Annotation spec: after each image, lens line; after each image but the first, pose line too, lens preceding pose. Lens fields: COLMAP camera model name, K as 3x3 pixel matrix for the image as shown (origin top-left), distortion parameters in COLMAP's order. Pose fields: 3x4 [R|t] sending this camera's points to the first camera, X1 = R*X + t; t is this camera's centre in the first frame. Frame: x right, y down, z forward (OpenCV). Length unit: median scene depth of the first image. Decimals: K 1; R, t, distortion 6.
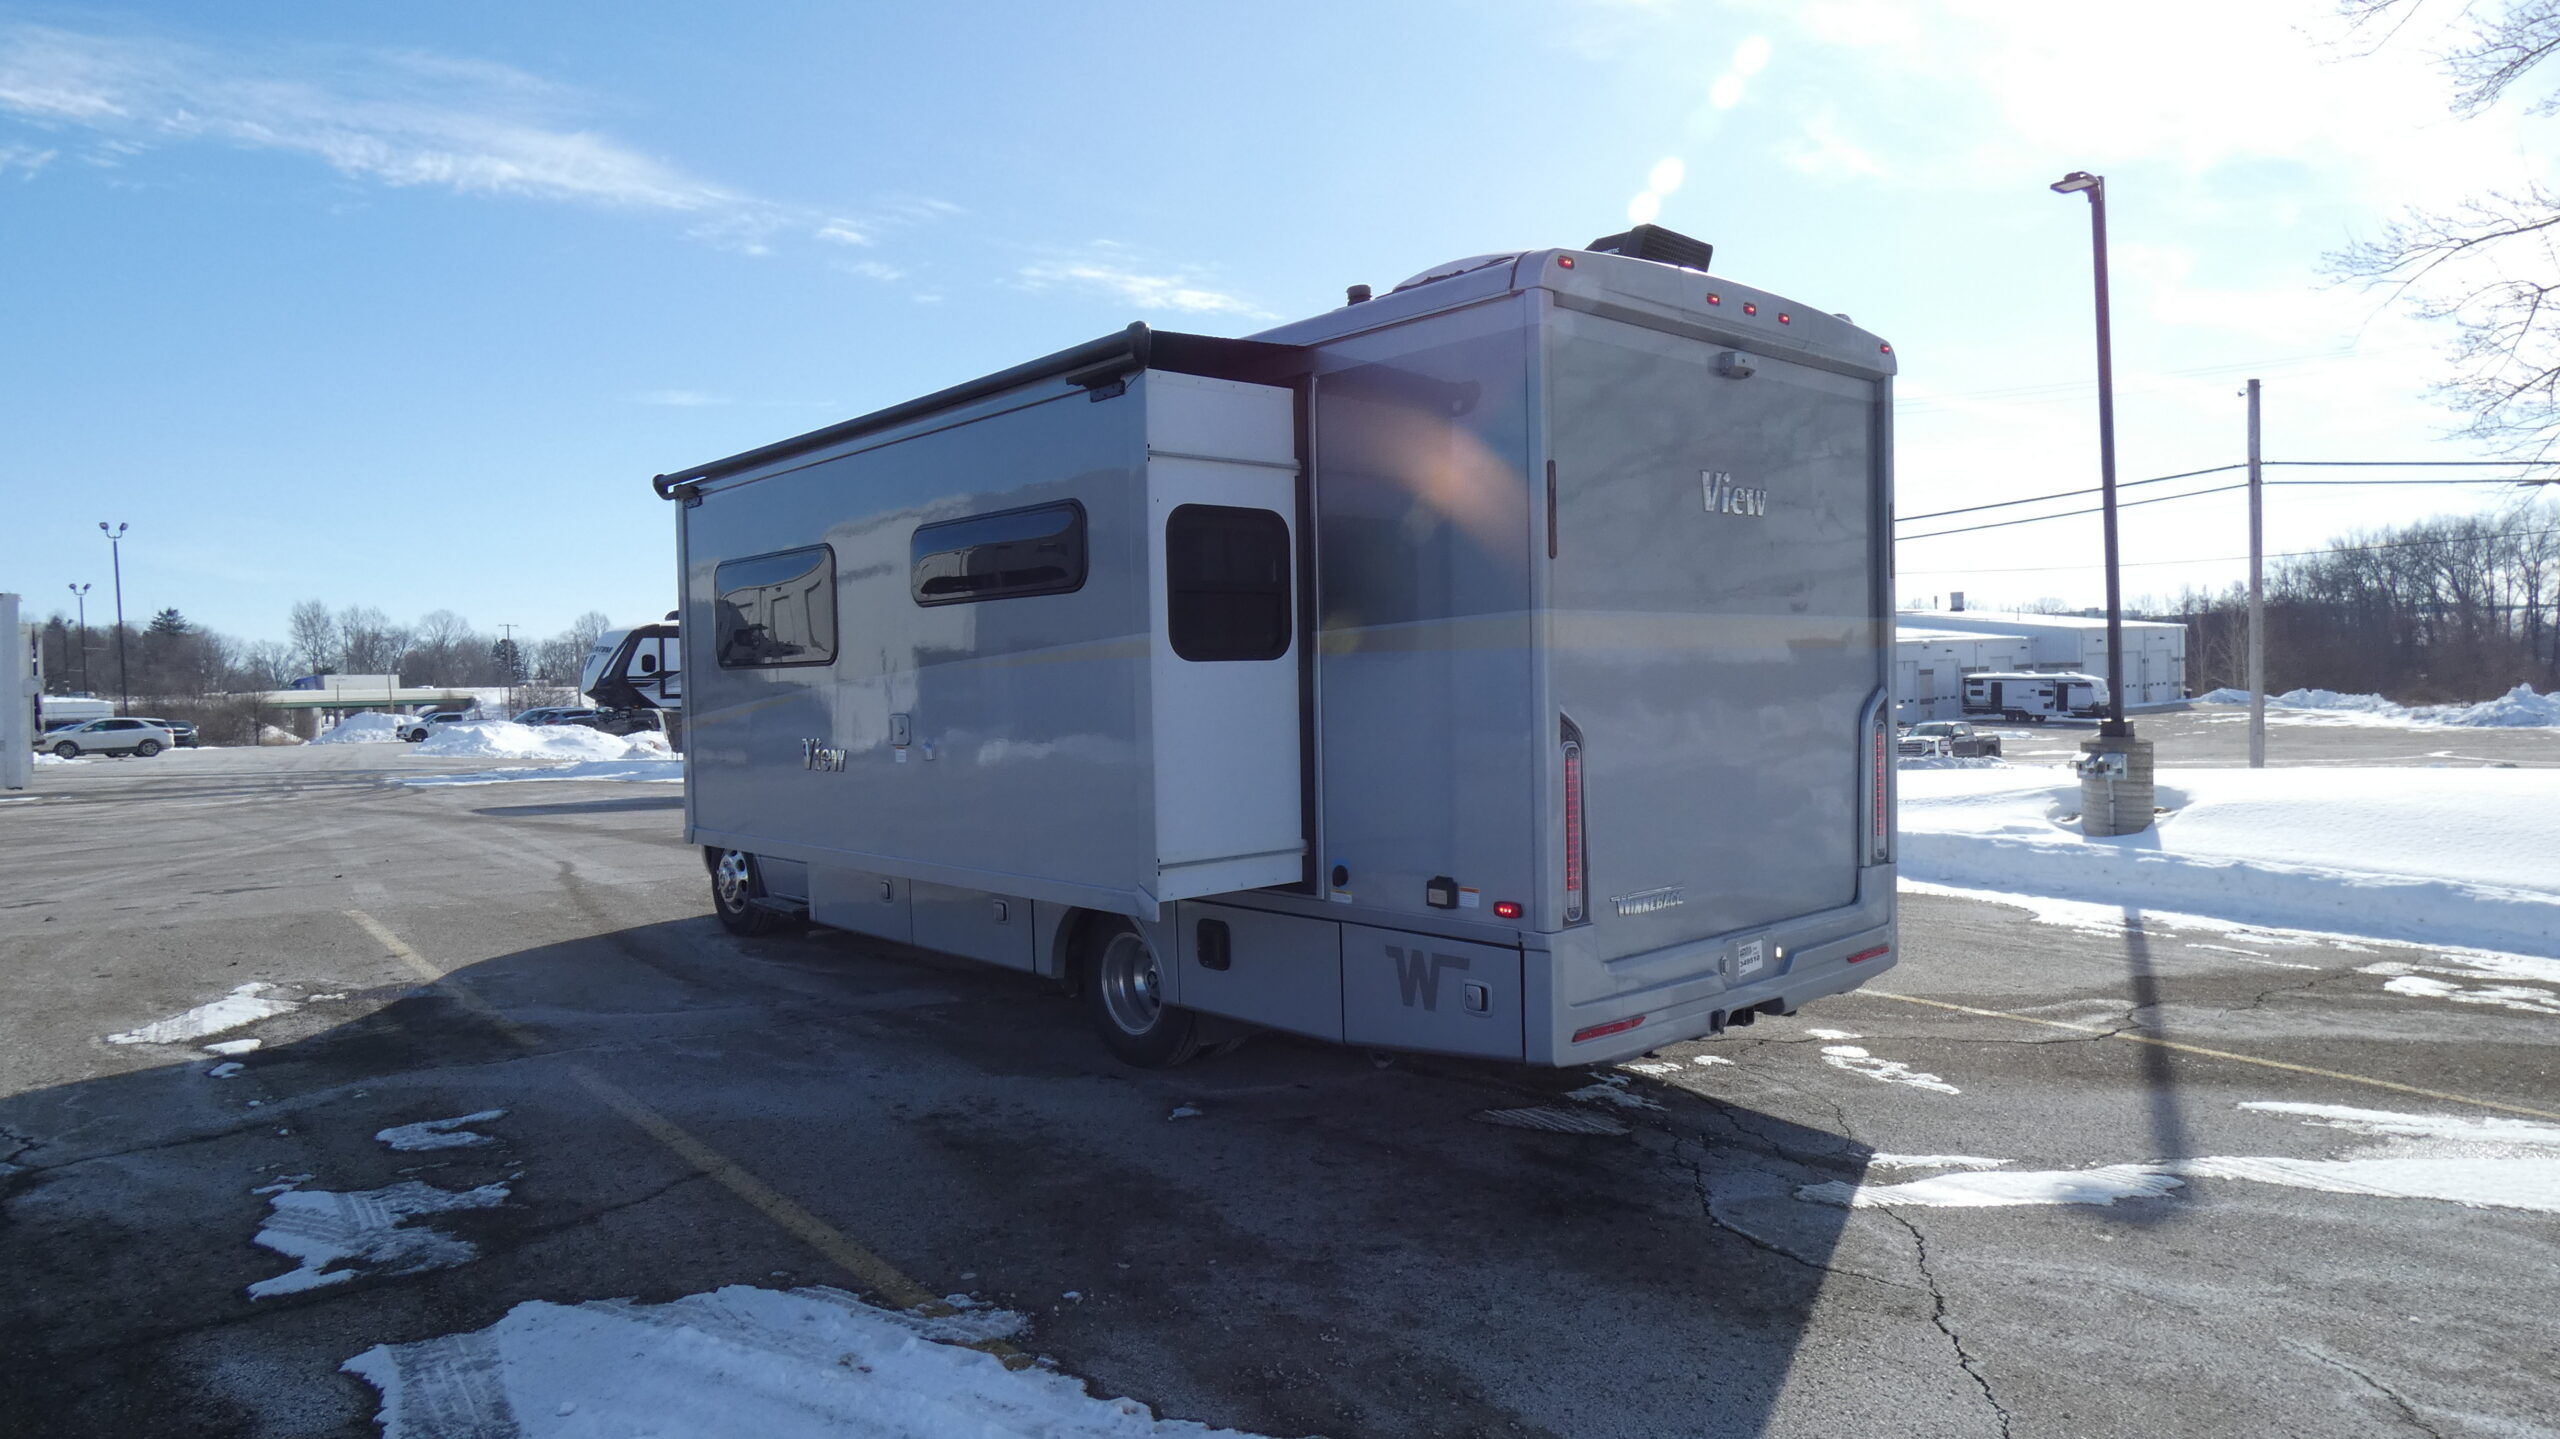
lens RADIAL K [[1520.4, 0, 1280.0], [0, 1520.4, 719.5], [0, 0, 1]] dist [0.001447, 0.000277]
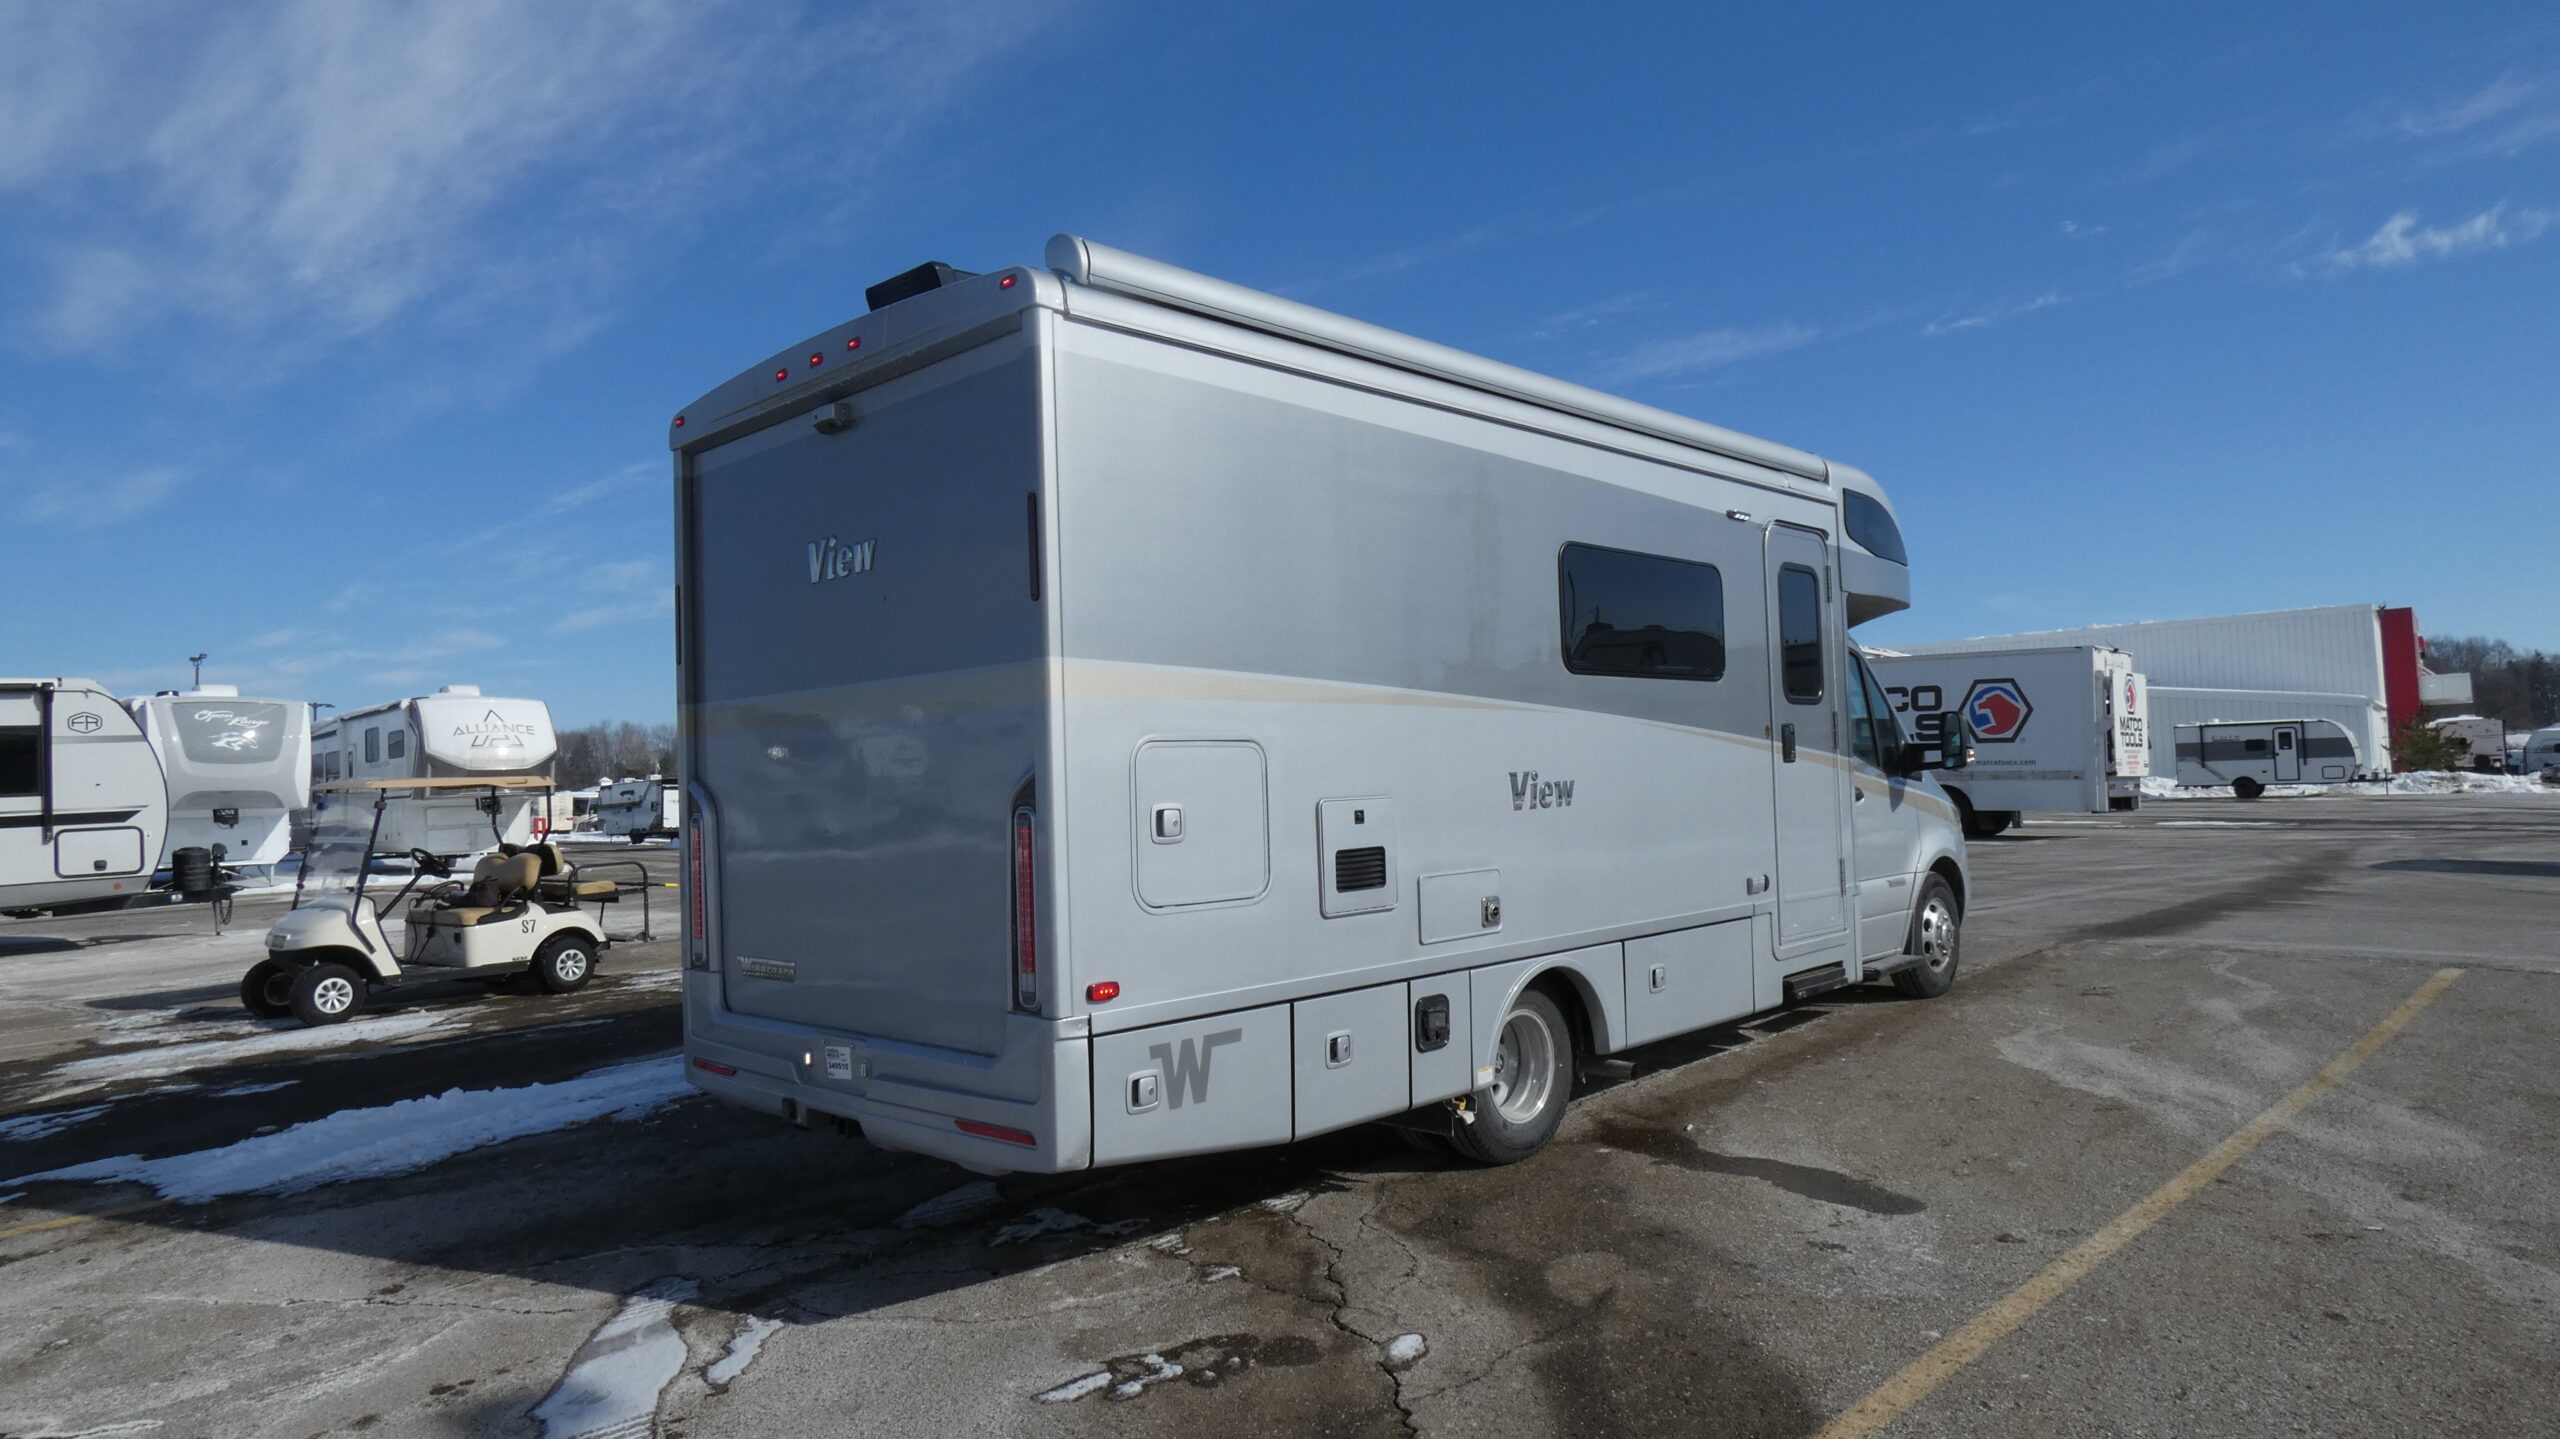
lens RADIAL K [[1520.4, 0, 1280.0], [0, 1520.4, 719.5], [0, 0, 1]] dist [0.001447, 0.000277]
pose [[0.066402, -0.022253, -0.997545, 1.258232], [0.003066, 0.999751, -0.022098, -0.027348], [0.997788, -0.001591, 0.066454, 1.223533]]
